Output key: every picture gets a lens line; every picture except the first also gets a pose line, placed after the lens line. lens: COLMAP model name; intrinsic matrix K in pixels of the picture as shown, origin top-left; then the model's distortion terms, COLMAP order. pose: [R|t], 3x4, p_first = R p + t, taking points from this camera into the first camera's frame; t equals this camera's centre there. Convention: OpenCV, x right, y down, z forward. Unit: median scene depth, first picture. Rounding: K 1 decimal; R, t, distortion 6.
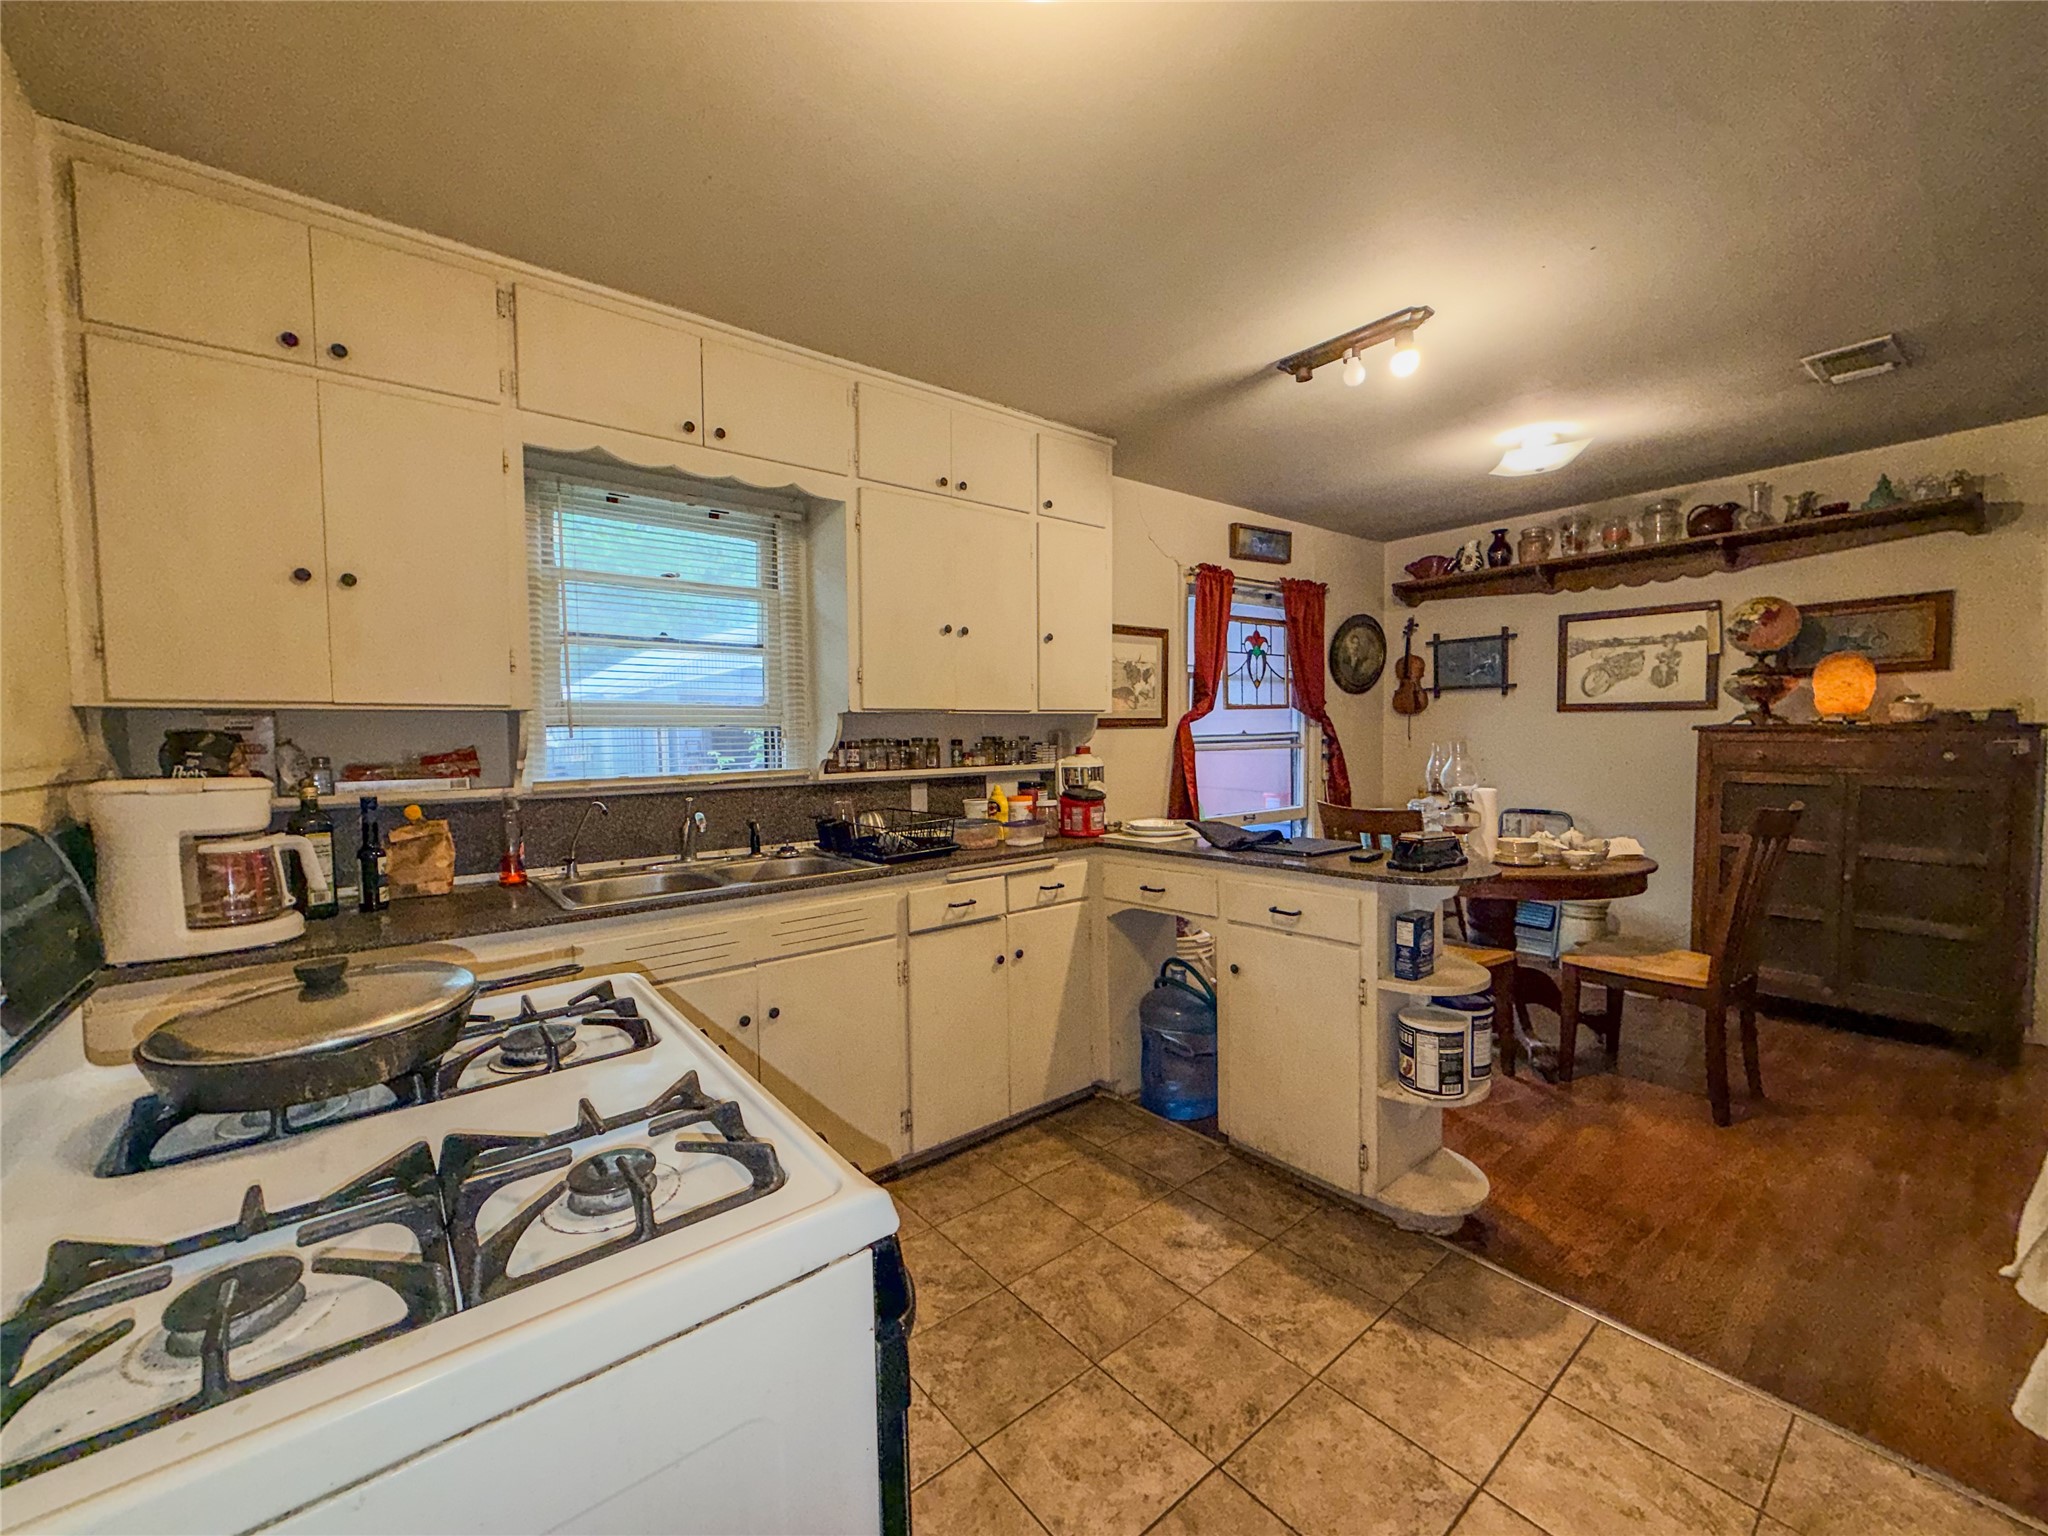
lens RADIAL K [[816.8, 0, 1024.0], [0, 816.8, 768.0], [0, 0, 1]] dist [-0.001423, -0.000260]
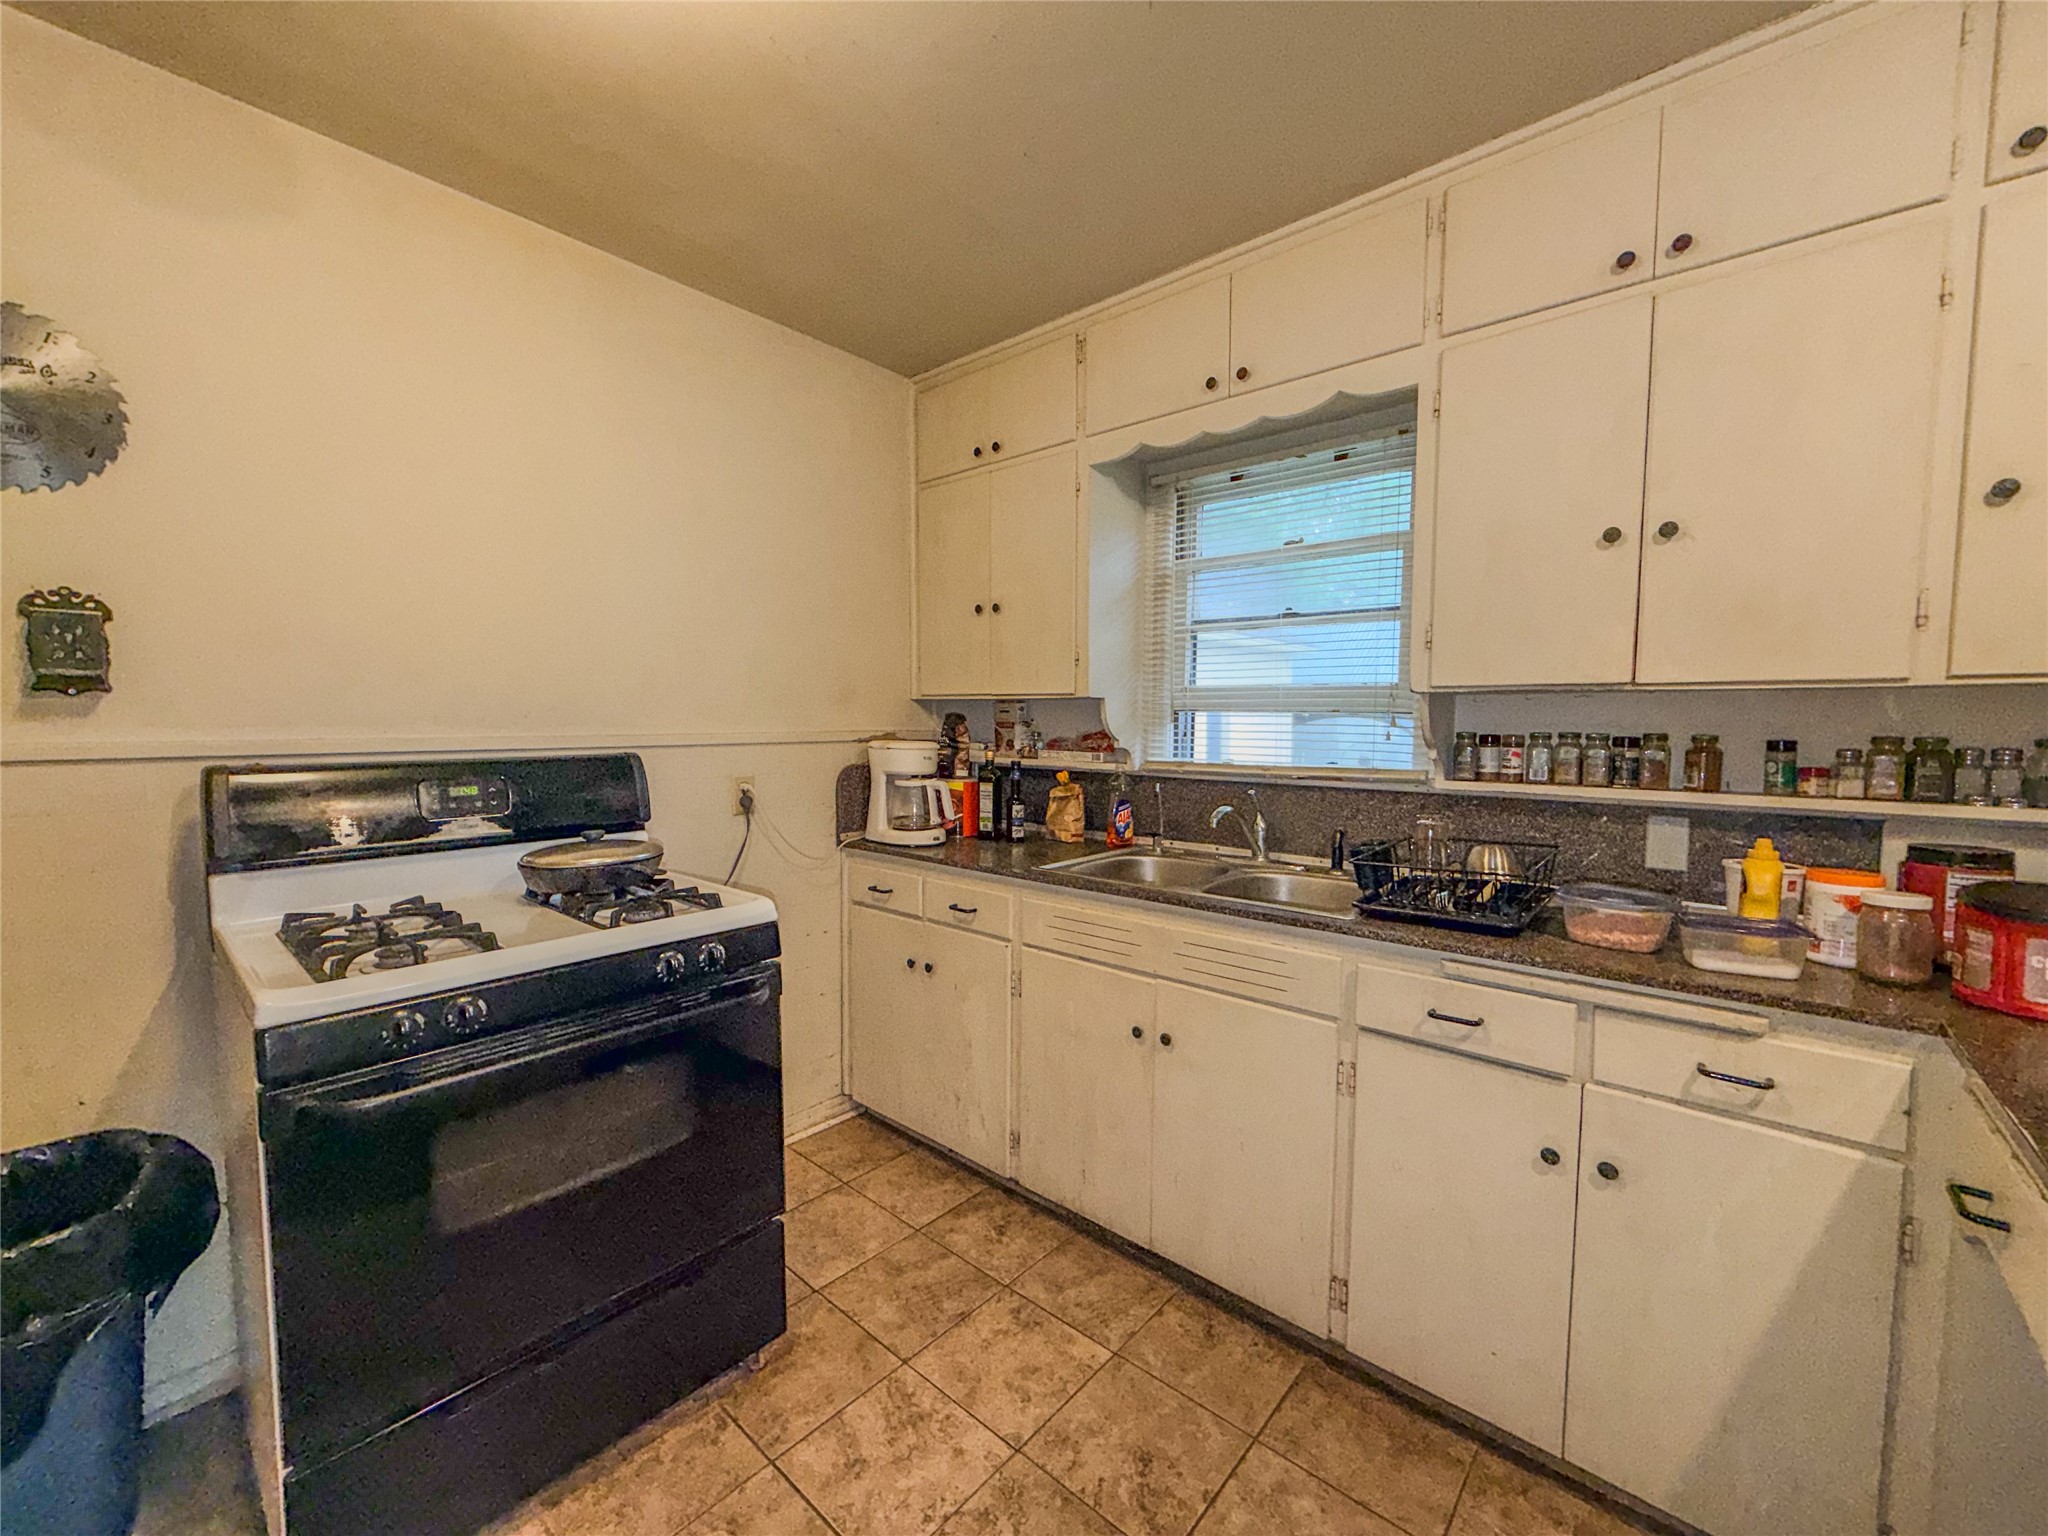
lens RADIAL K [[816.8, 0, 1024.0], [0, 816.8, 768.0], [0, 0, 1]] dist [-0.001423, -0.000260]
pose [[0.161750, 0.074188, -0.984039, 0.432478], [-0.052318, 0.996412, 0.066521, -0.034391], [0.985444, 0.040723, 0.165051, 0.586352]]
